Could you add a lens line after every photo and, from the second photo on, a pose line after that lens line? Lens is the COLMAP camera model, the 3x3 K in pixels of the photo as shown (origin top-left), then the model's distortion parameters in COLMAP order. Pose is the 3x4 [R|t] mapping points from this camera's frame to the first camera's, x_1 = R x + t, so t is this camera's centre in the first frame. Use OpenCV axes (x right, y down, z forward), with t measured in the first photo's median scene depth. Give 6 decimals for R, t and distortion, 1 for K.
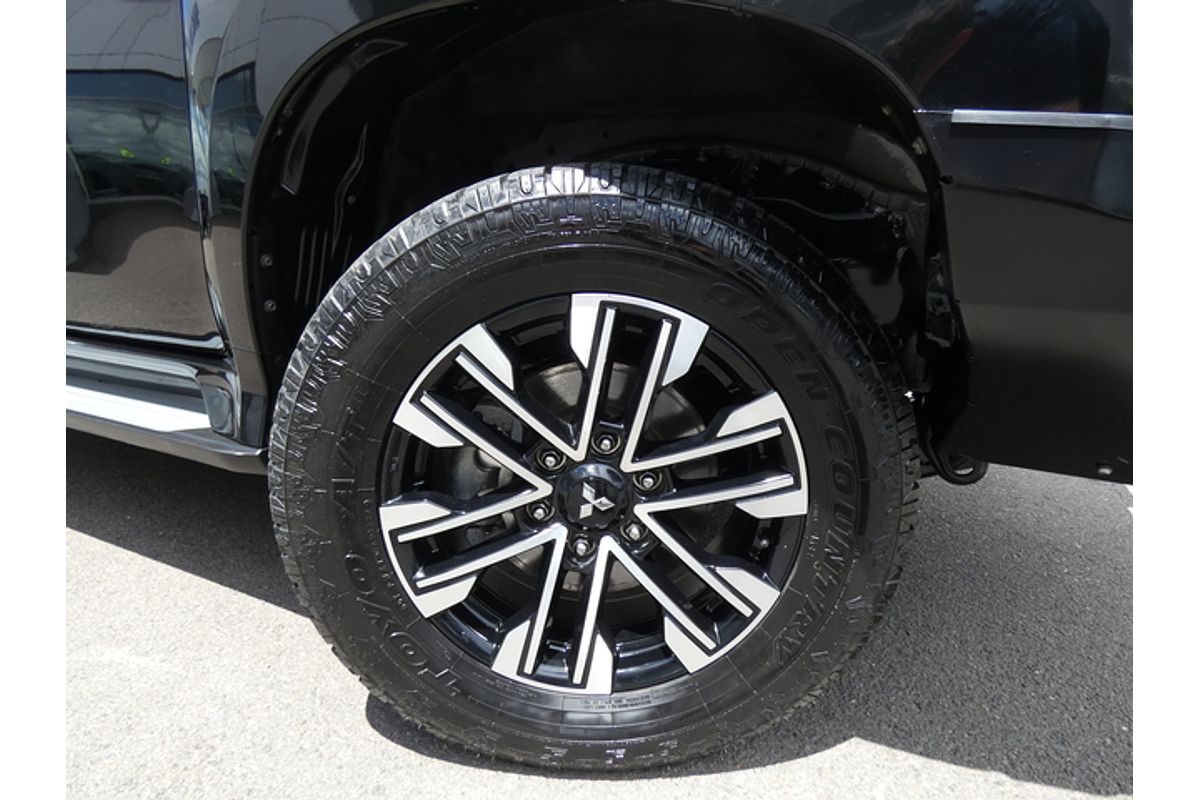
lens RADIAL K [[642.4, 0, 600.0], [0, 642.4, 400.0], [0, 0, 1]] dist [0.002357, -0.008746]
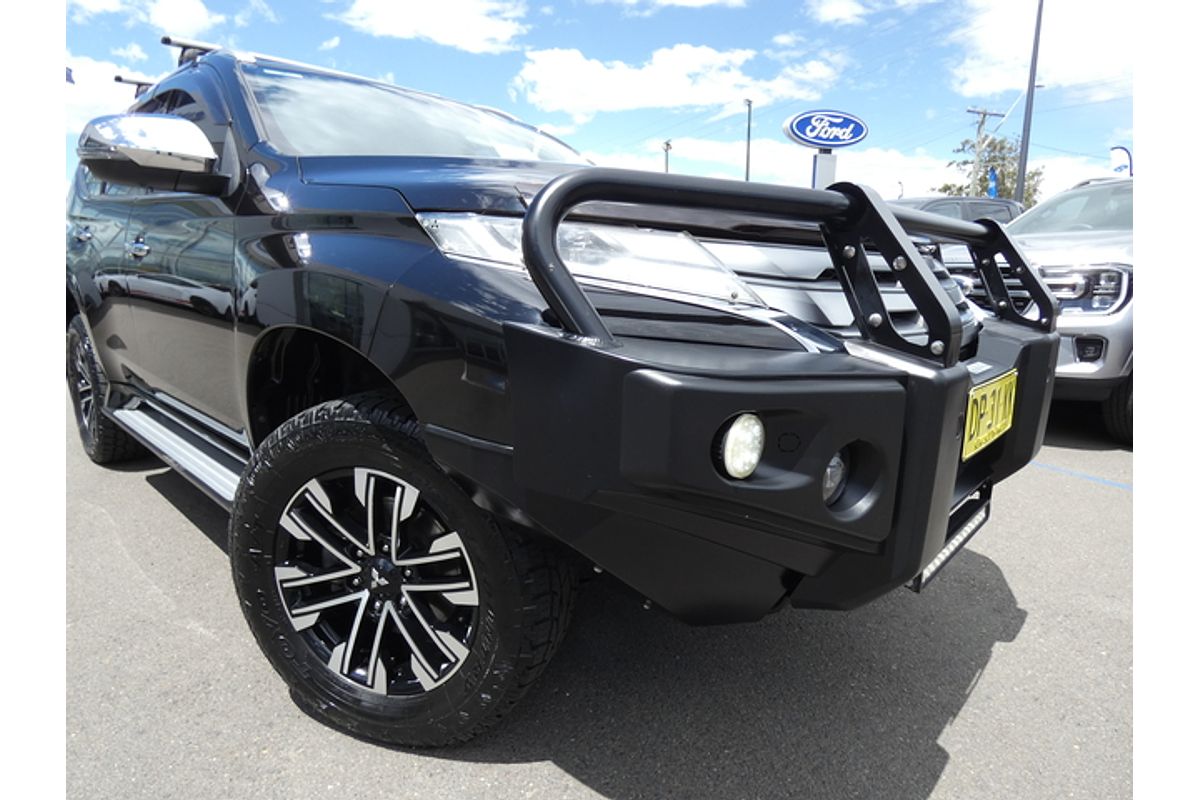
lens RADIAL K [[642.4, 0, 600.0], [0, 642.4, 400.0], [0, 0, 1]] dist [0.002357, -0.008746]
pose [[0.953859, 0.058308, -0.294539, 1.040338], [-0.074968, 0.996144, -0.045583, -0.291059], [0.290745, 0.065560, 0.954552, -0.518576]]
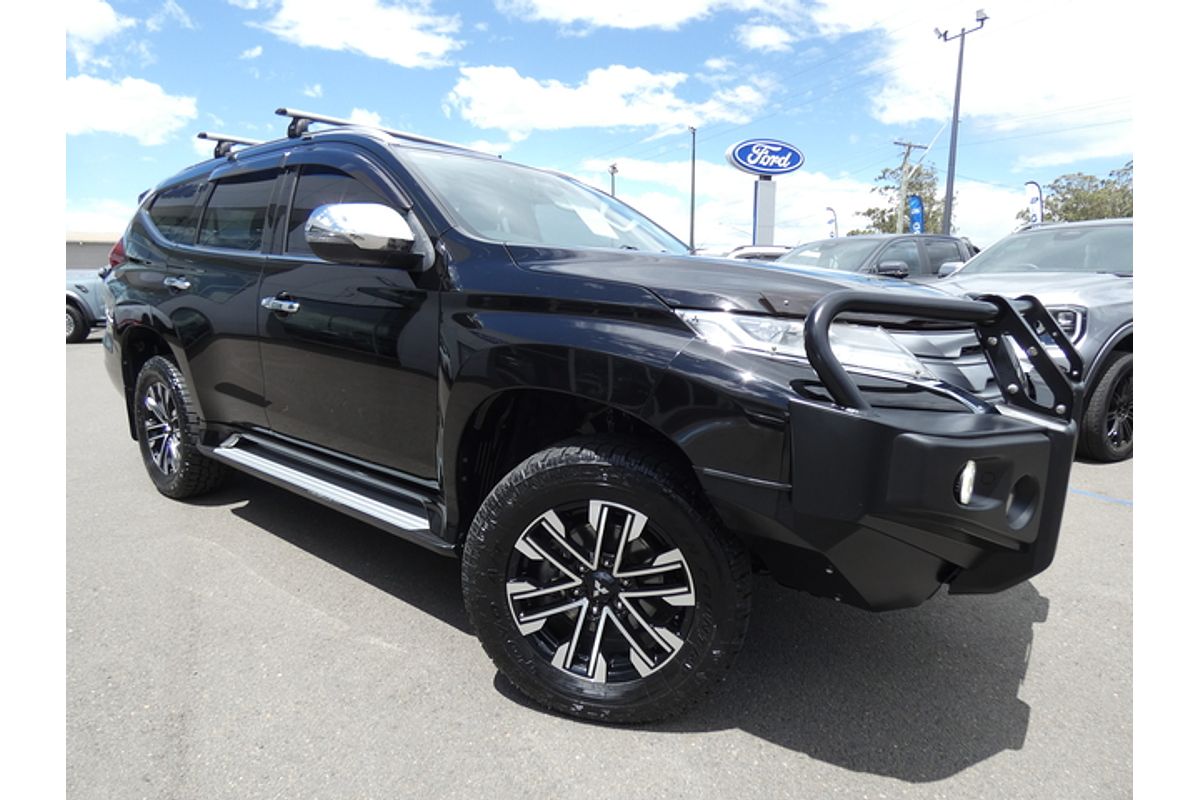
lens RADIAL K [[642.4, 0, 600.0], [0, 642.4, 400.0], [0, 0, 1]] dist [0.002357, -0.008746]
pose [[0.977570, 0.037729, -0.207205, 0.413646], [-0.054741, 0.995528, -0.076992, -0.310973], [0.203374, 0.086607, 0.975263, -1.169513]]
